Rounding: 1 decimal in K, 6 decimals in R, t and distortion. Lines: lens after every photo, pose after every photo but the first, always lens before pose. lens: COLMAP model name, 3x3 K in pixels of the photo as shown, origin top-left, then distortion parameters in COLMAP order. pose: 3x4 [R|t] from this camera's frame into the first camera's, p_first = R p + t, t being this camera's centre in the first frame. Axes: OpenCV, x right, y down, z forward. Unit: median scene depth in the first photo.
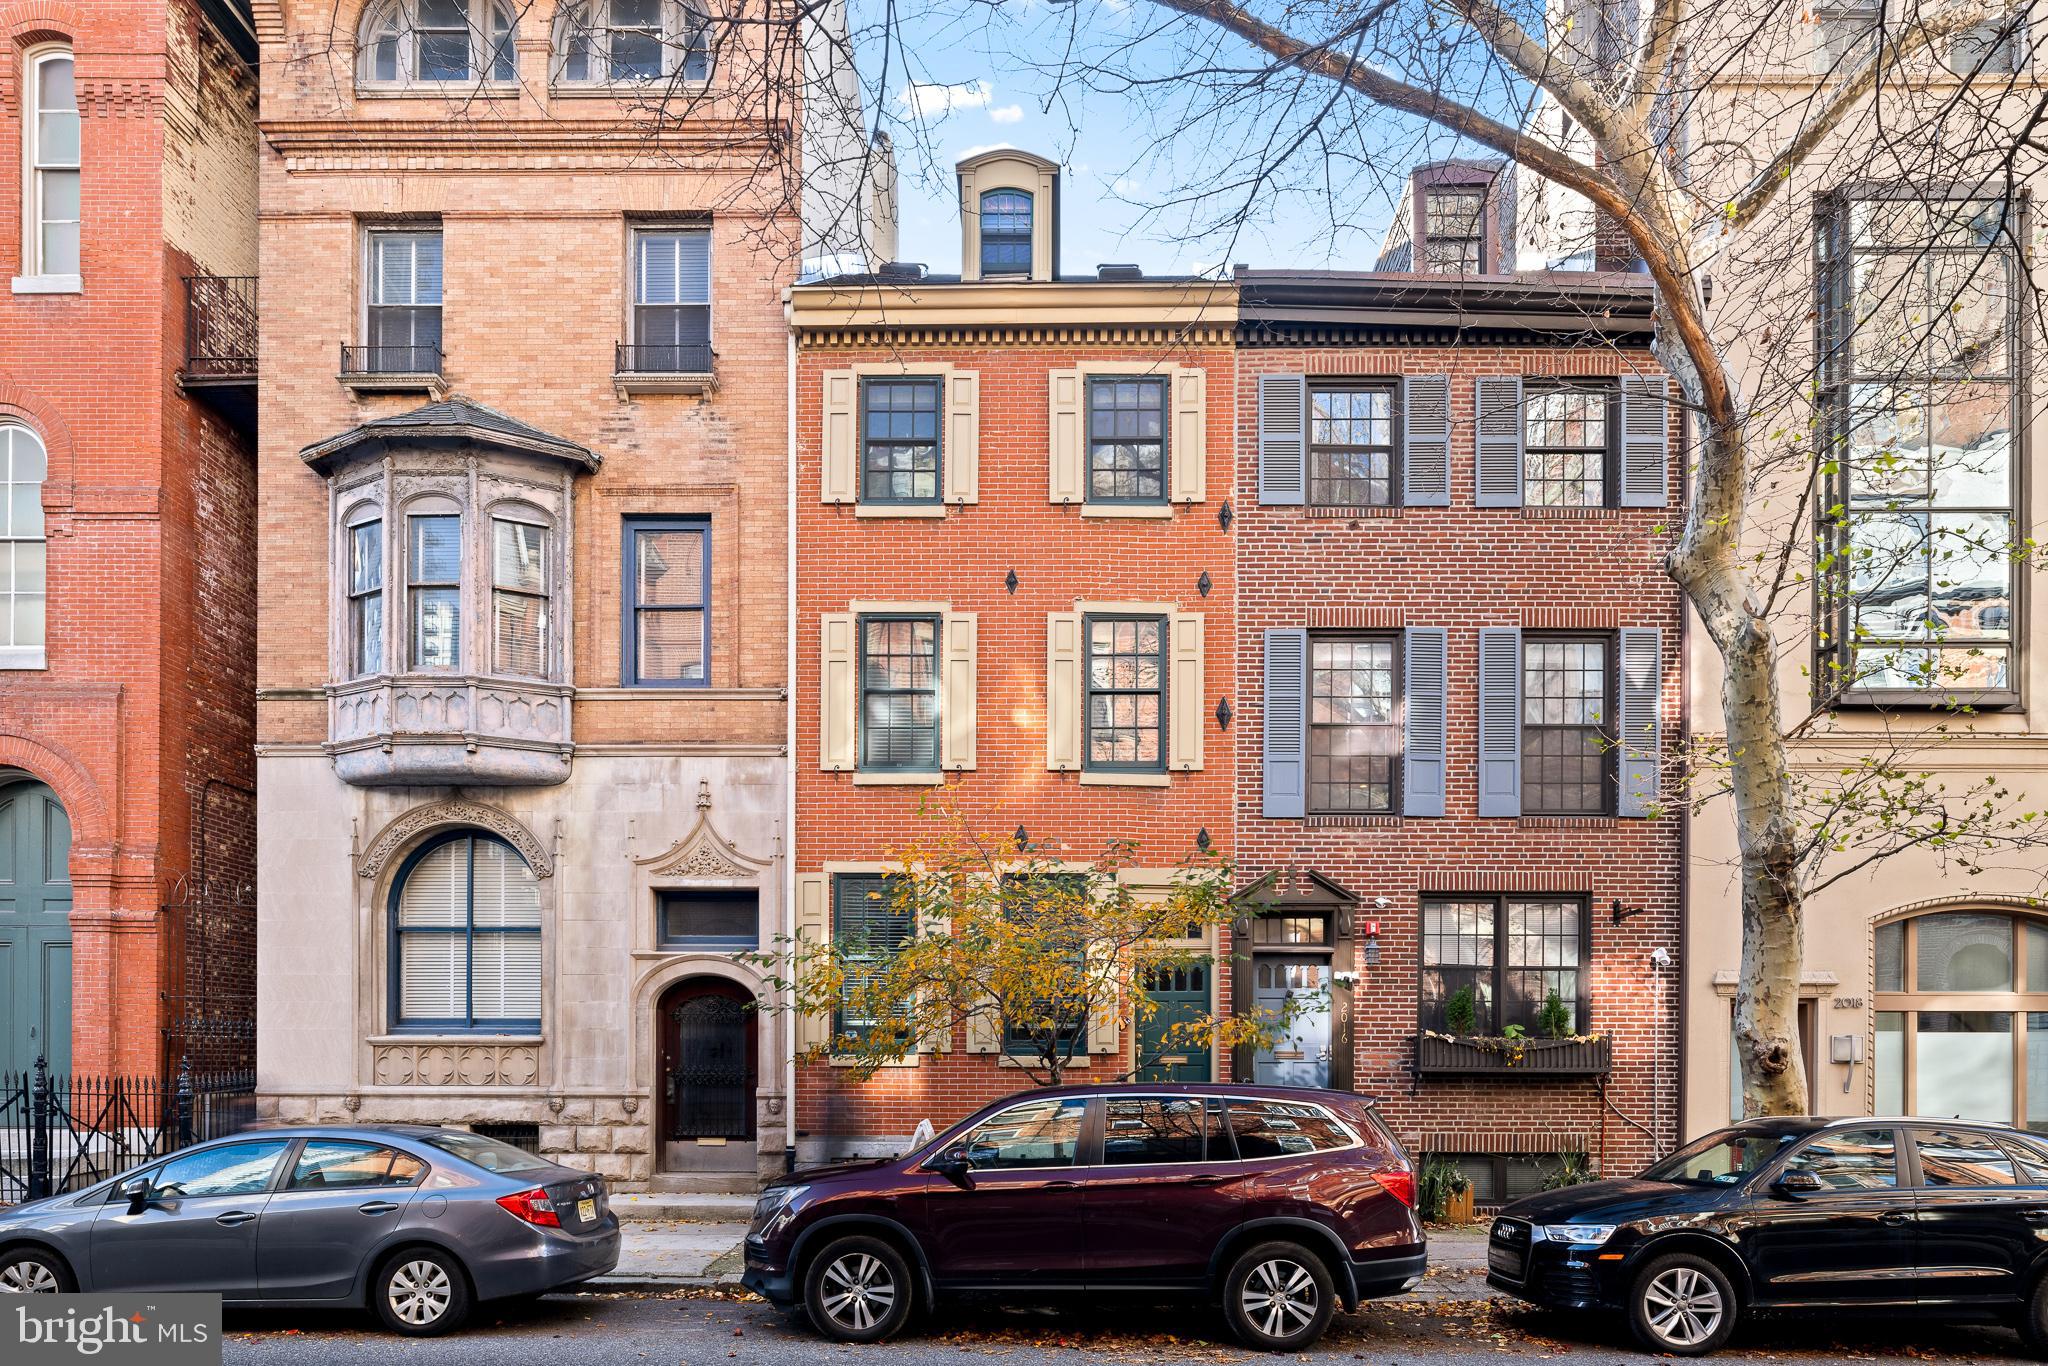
lens RADIAL K [[1206.2, 0, 1153.3], [0, 1206.2, 713.4], [0, 0, 1]] dist [-0.001022, -0.000205]
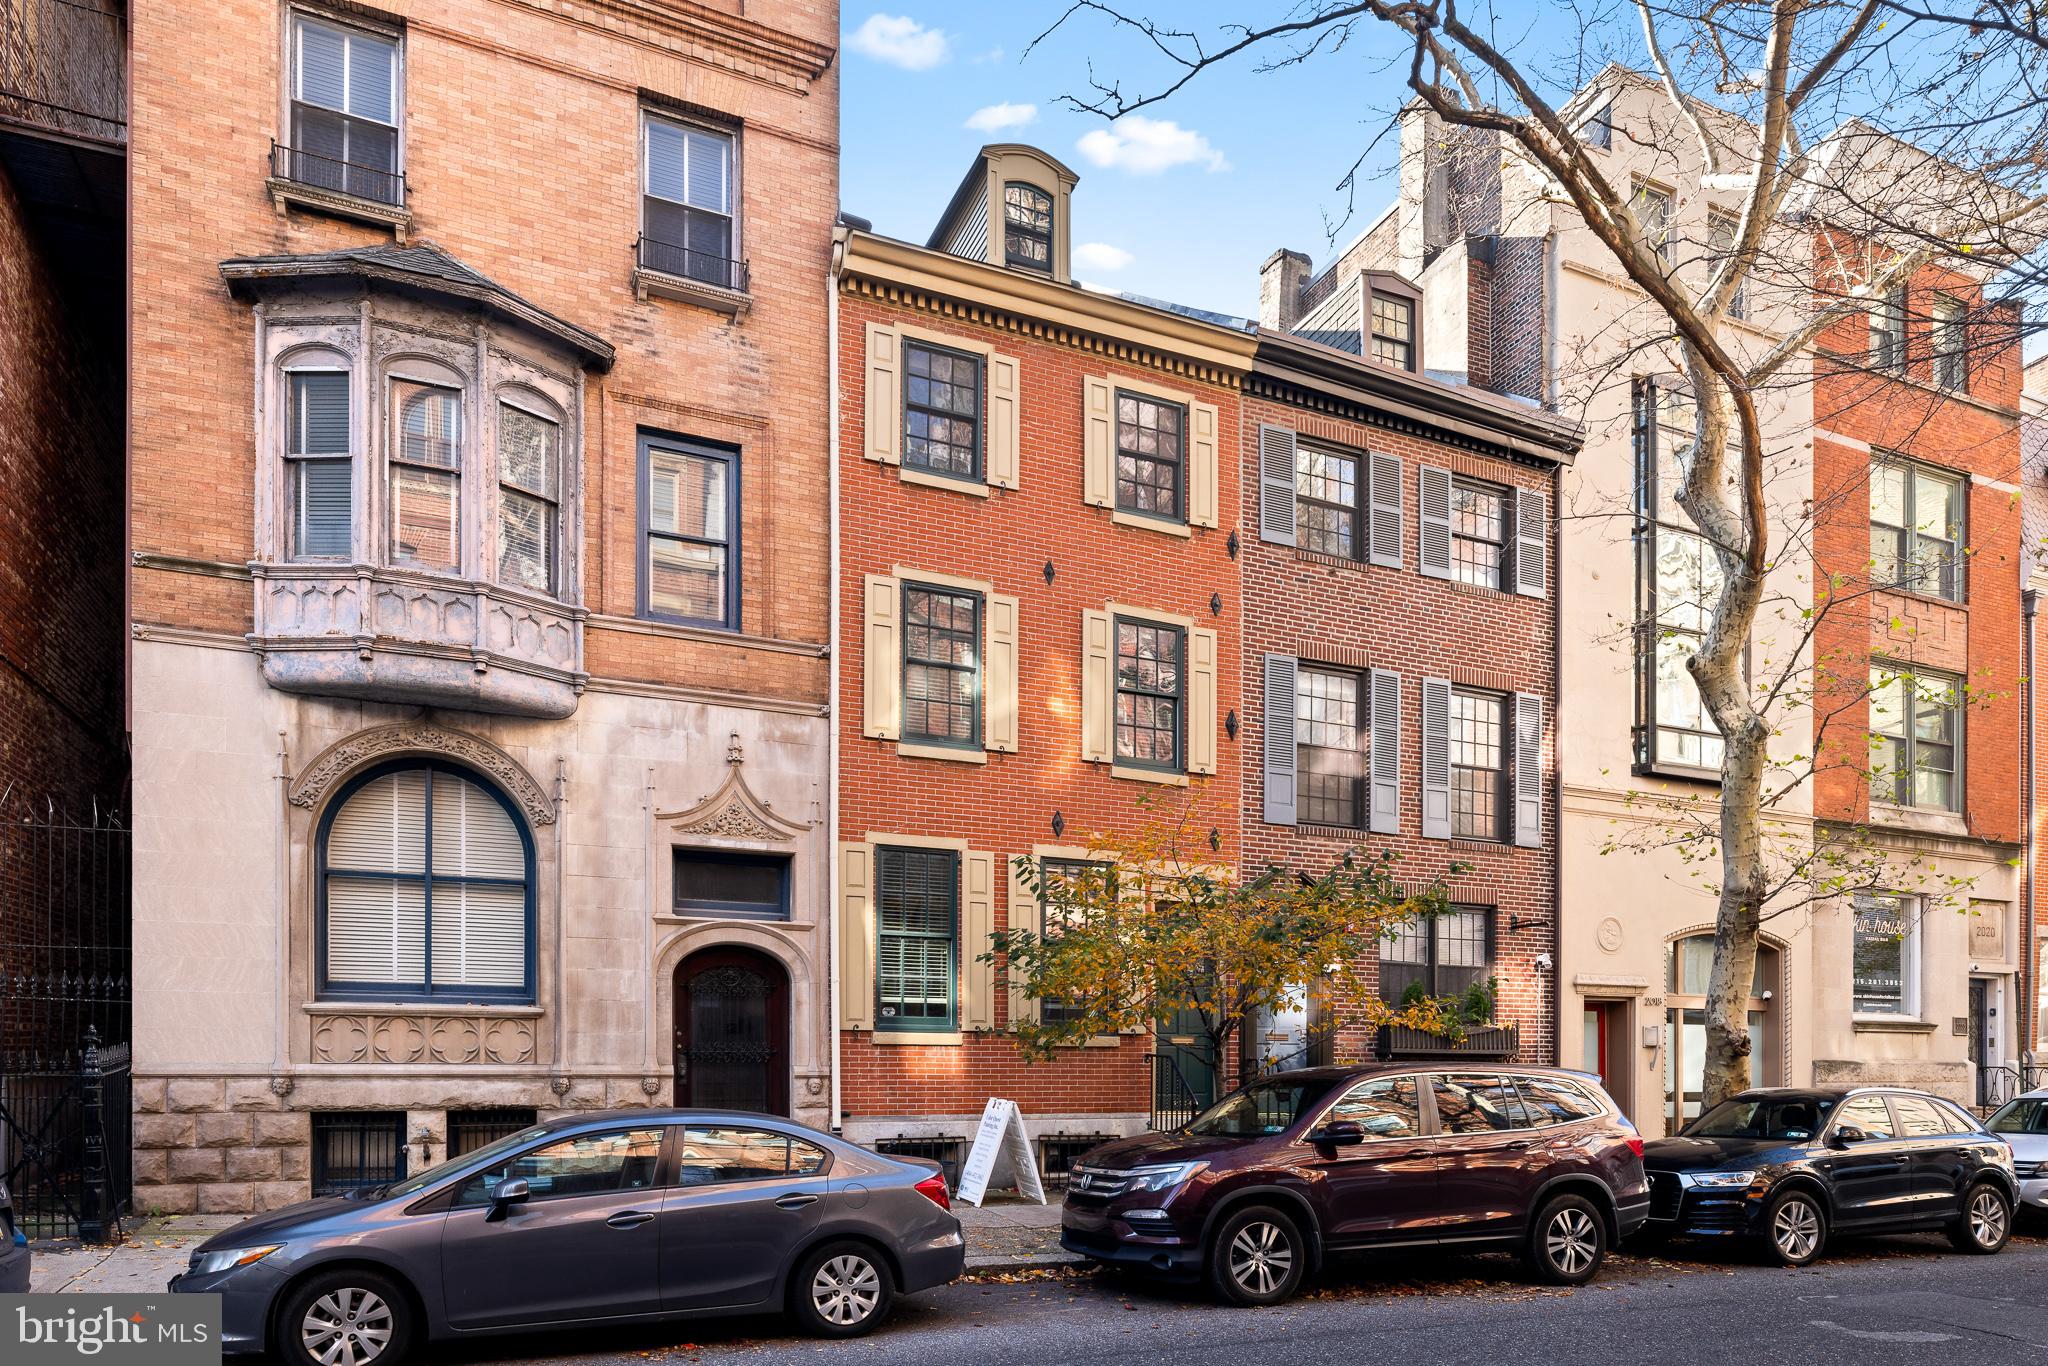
lens RADIAL K [[1145.5, 0, 1245.6], [0, 1145.5, 689.5], [0, 0, 1]] dist [-0.001964, 0.000755]
pose [[0.910000, 0.129545, 0.393850, -0.360461], [-0.123220, 0.991514, -0.041425, 0.010273], [-0.395874, -0.010833, 0.918241, 0.036457]]
